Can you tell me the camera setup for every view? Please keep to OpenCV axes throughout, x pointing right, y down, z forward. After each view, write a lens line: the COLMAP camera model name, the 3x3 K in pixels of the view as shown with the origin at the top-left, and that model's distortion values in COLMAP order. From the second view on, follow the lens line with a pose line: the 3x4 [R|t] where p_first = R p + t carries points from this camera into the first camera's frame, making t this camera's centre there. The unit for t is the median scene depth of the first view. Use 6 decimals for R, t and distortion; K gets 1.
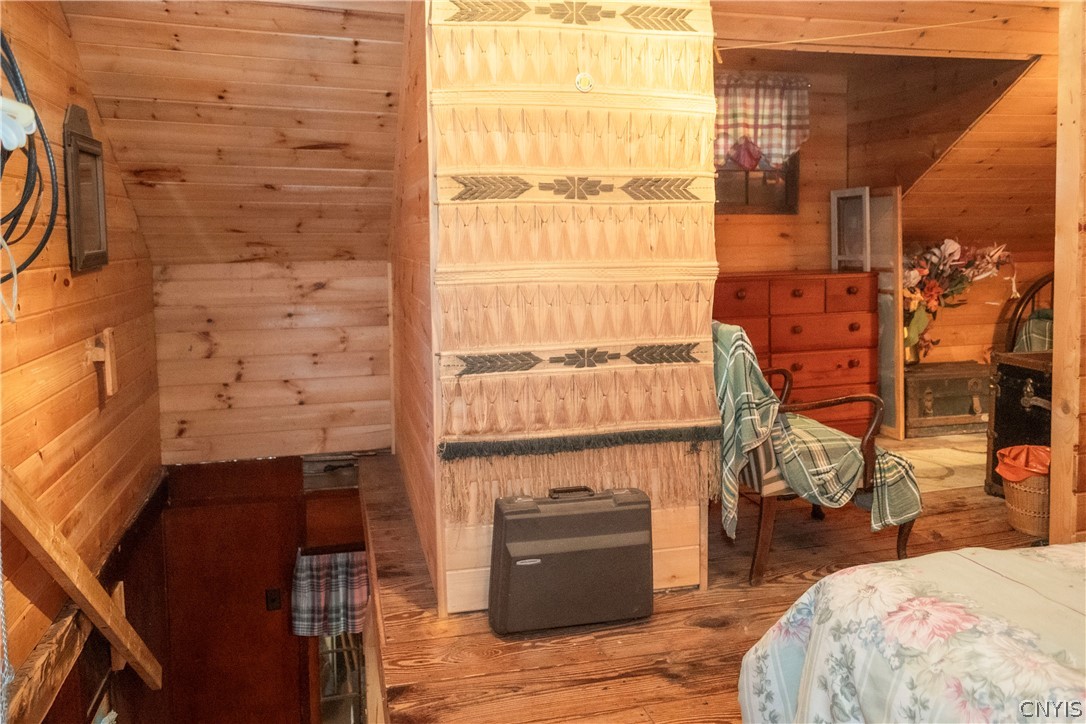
lens RADIAL K [[846.6, 0, 557.3], [0, 846.6, 305.5], [0, 0, 1]] dist [-0.005237, -0.007433]
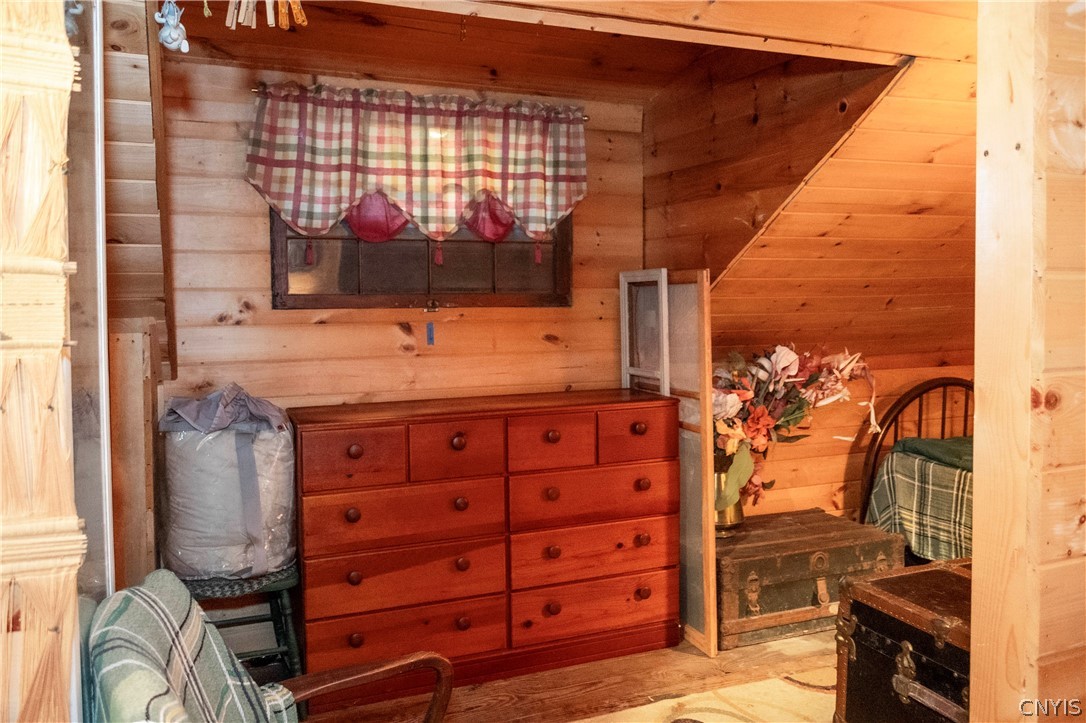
lens RADIAL K [[846.6, 0, 541.6], [0, 846.6, 358.8], [0, 0, 1]] dist [-0.005237, -0.007433]
pose [[0.991543, -0.003735, 0.129728, 0.182078], [0.005361, 0.999911, -0.012187, -0.060952], [-0.129671, 0.012779, 0.991475, 0.347462]]
